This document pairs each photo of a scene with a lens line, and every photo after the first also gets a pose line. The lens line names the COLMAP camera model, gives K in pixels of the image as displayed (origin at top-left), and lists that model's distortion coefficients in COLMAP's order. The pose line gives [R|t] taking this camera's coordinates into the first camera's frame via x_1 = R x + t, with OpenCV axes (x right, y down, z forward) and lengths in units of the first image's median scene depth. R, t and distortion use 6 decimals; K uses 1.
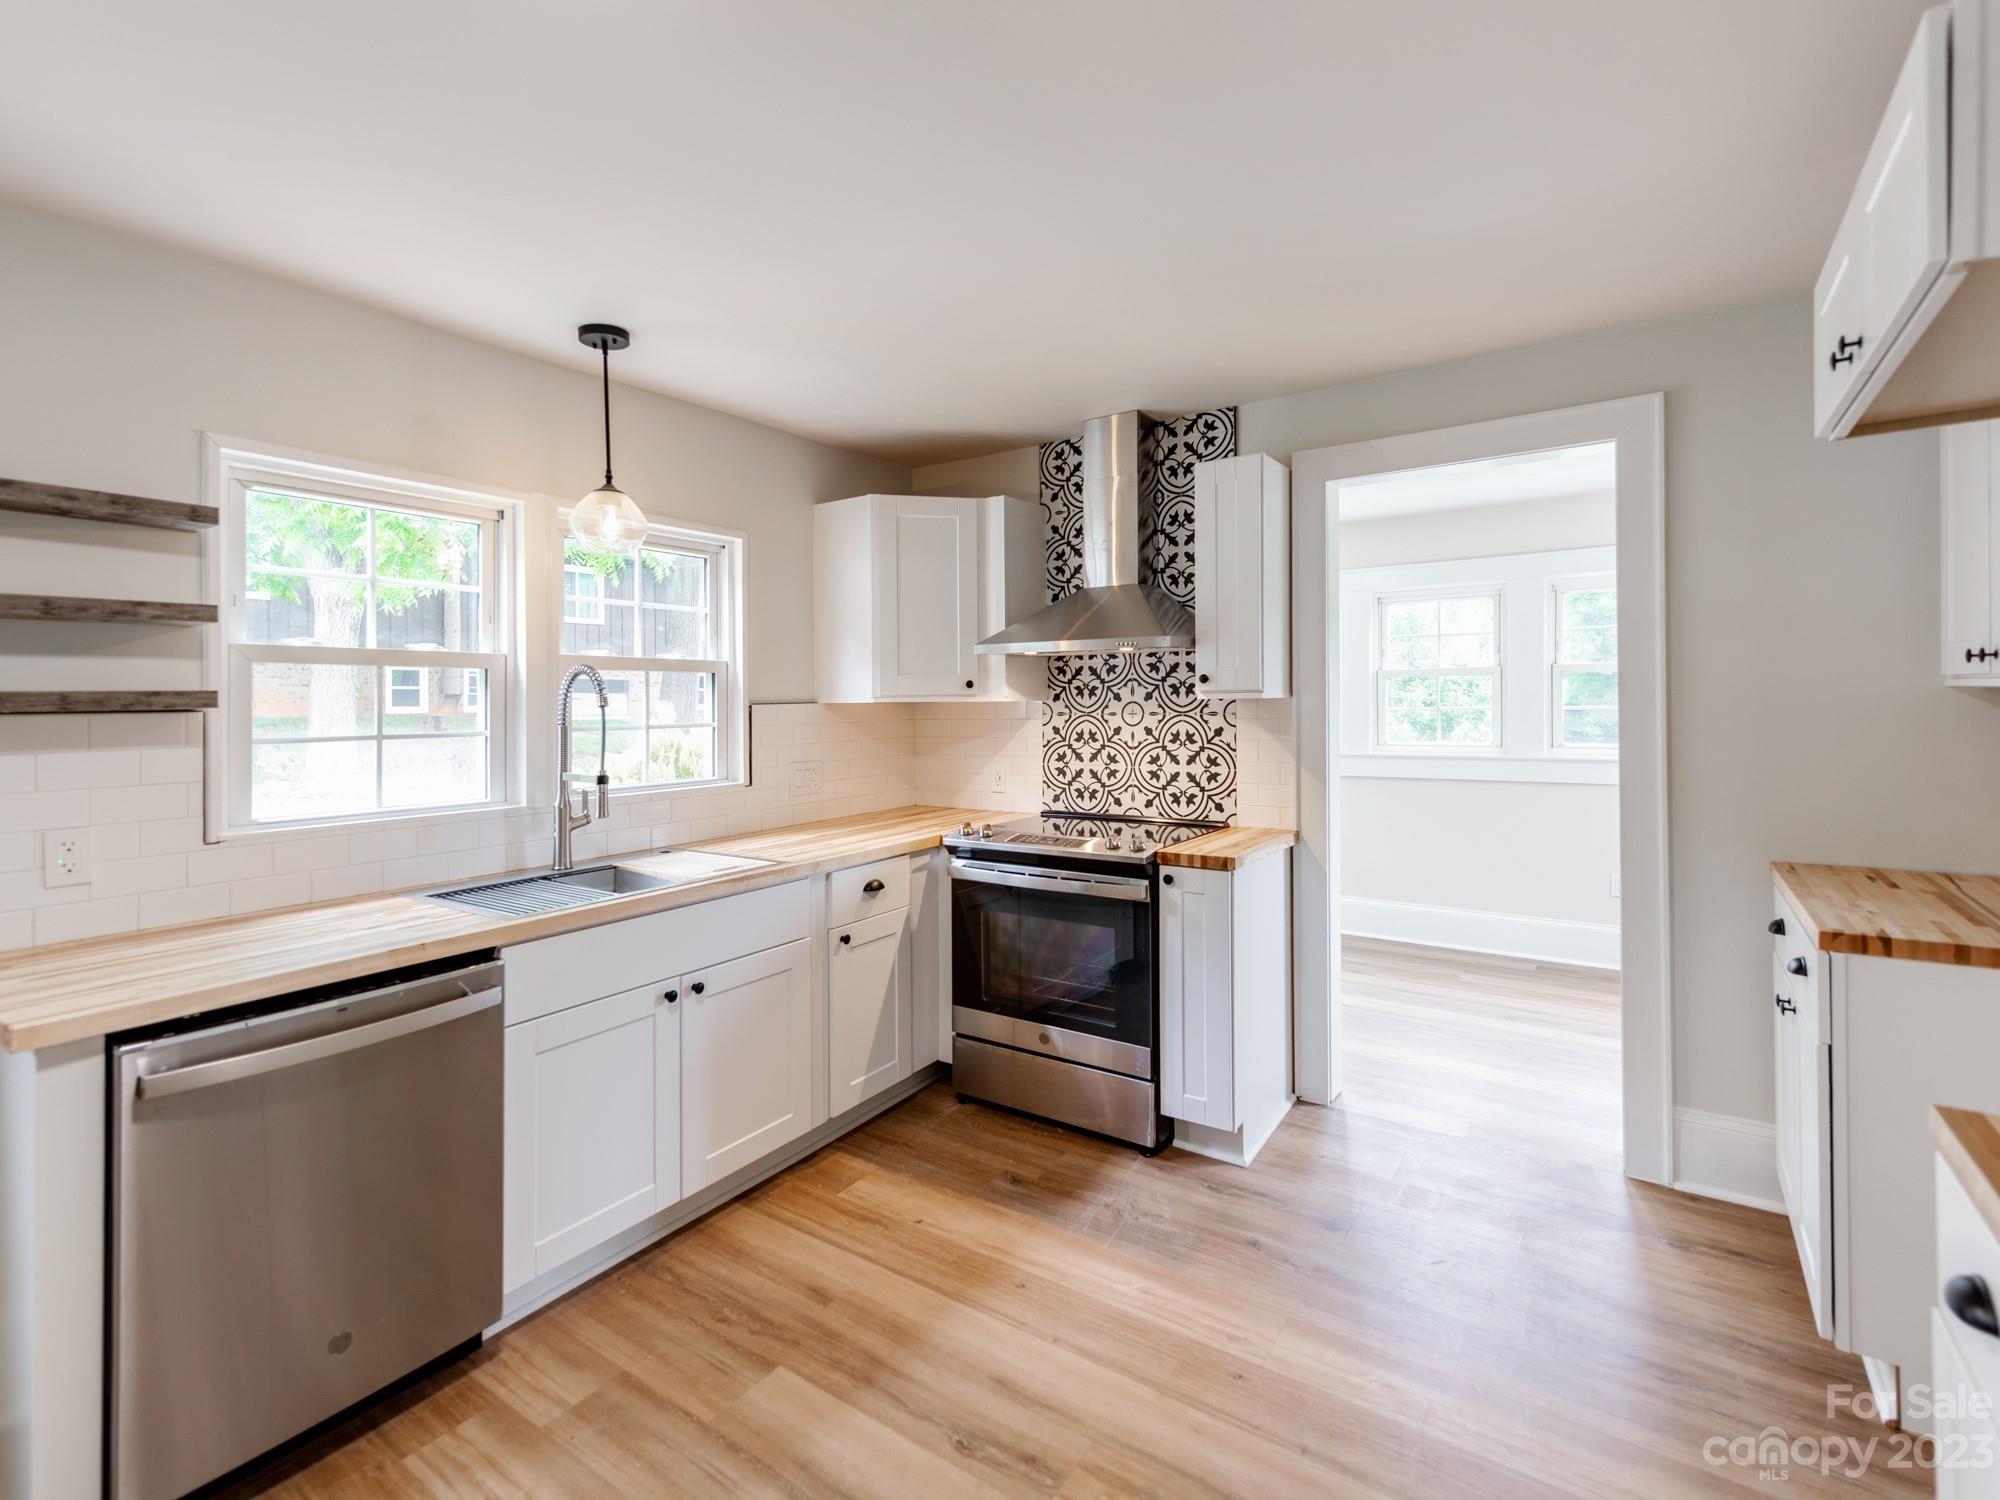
lens RADIAL K [[930.3, 0, 988.6], [0, 930.3, 710.8], [0, 0, 1]] dist [0.018135, -0.000076]
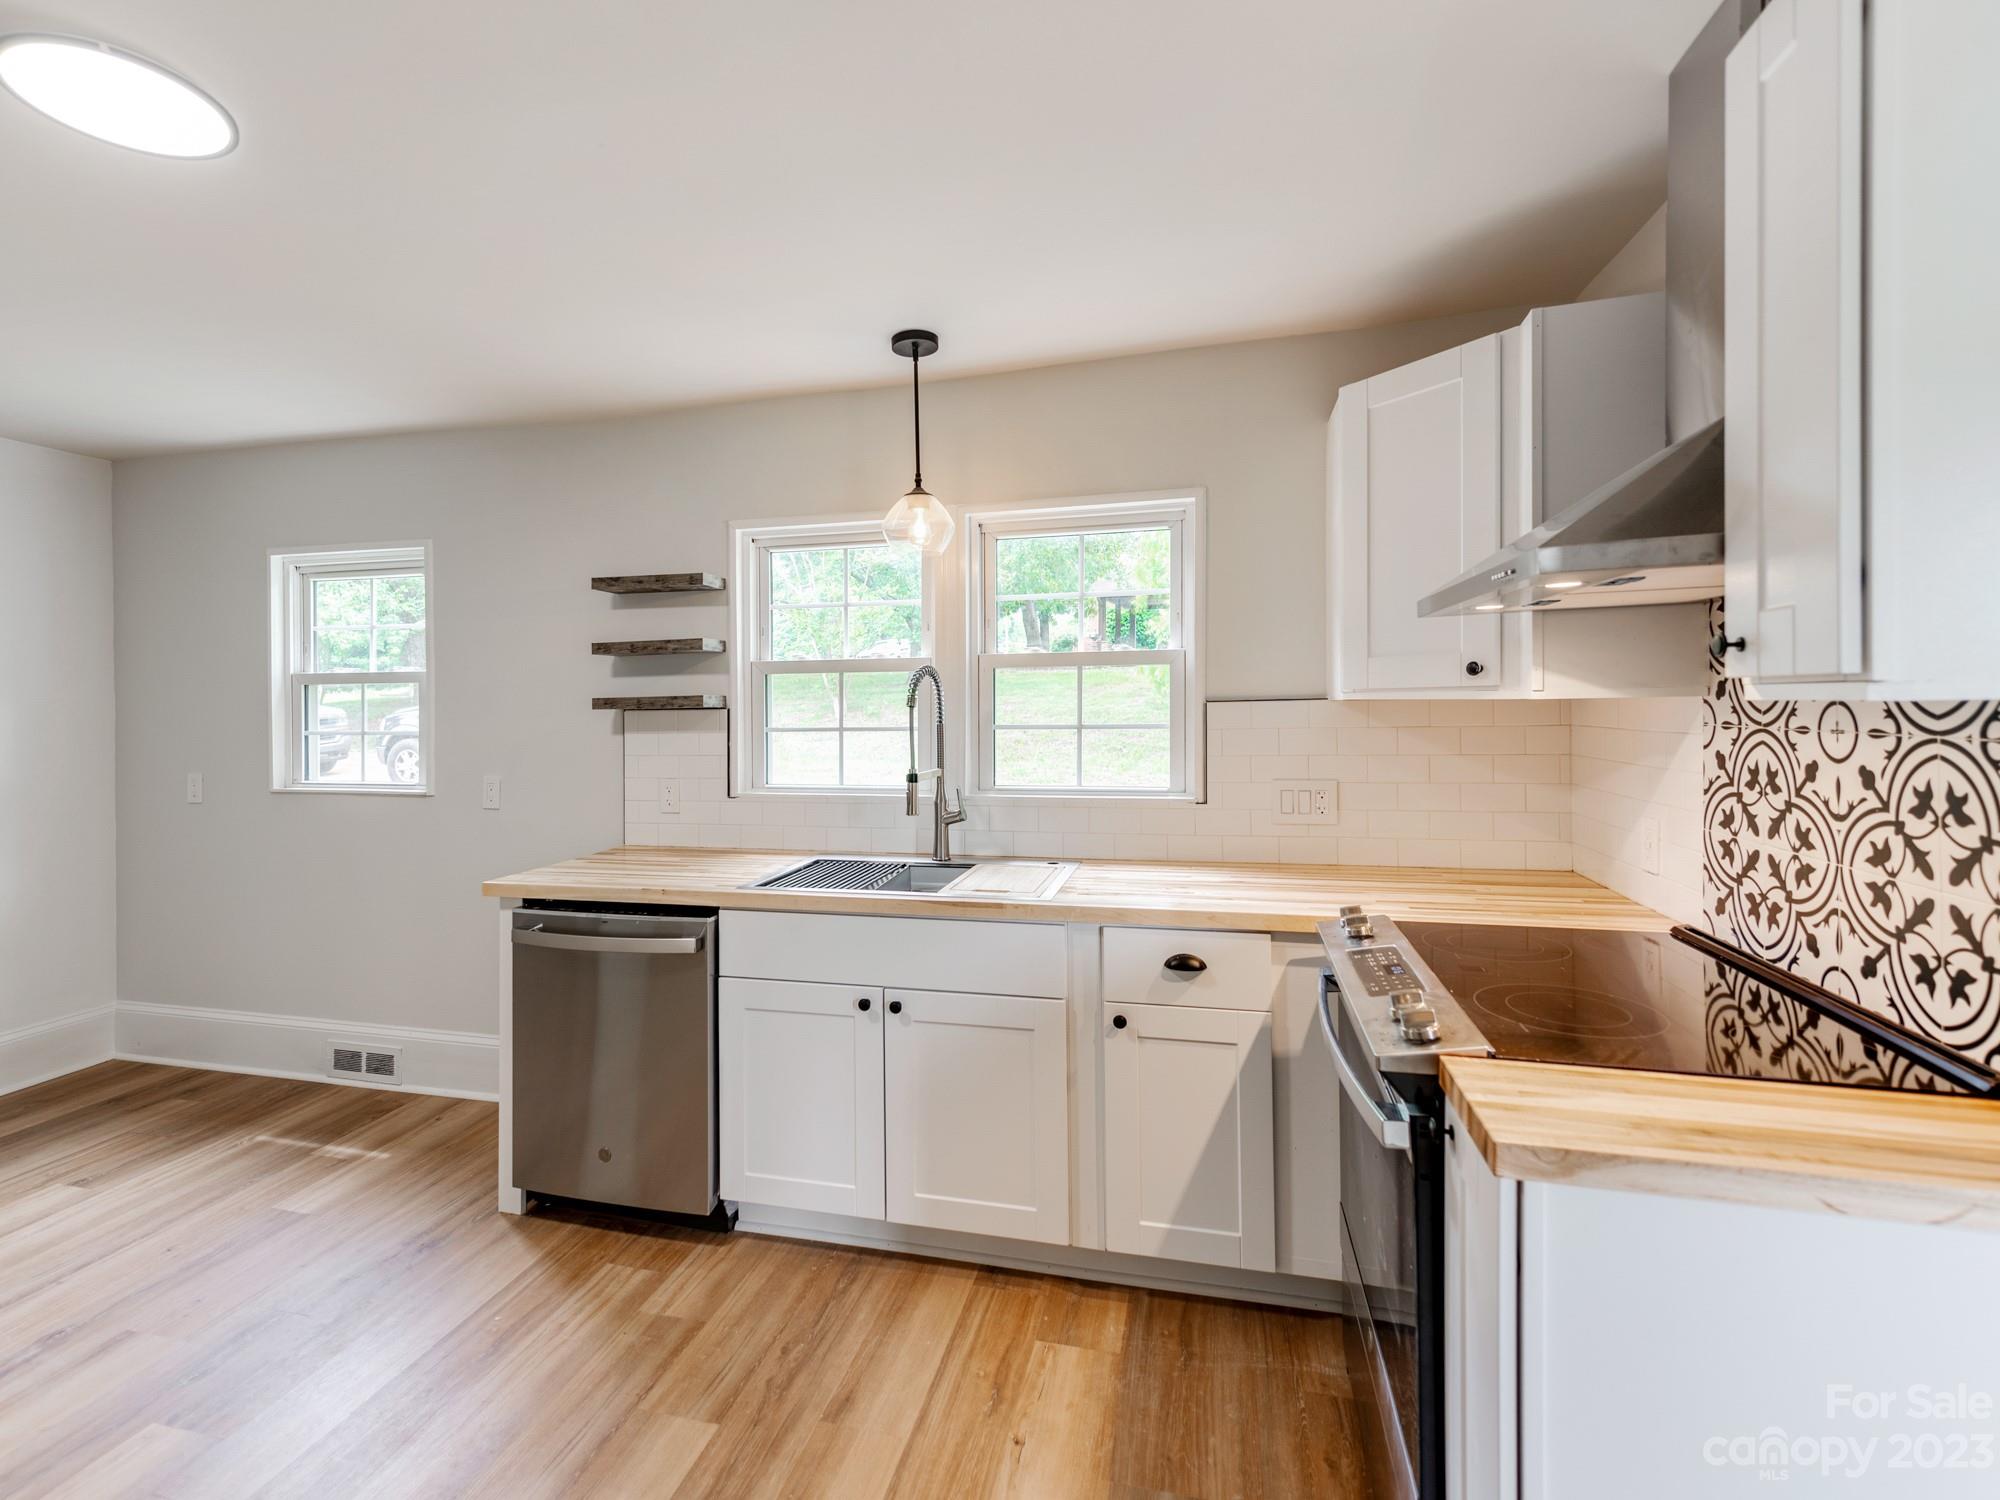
lens RADIAL K [[923.9, 0, 968.8], [0, 923.9, 703.1], [0, 0, 1]] dist [0.029503, -0.006530]
pose [[0.340397, 0.008596, -0.940242, 0.493999], [0.001246, 0.999953, 0.009593, -0.016045], [0.940281, -0.004437, 0.340371, 0.624958]]
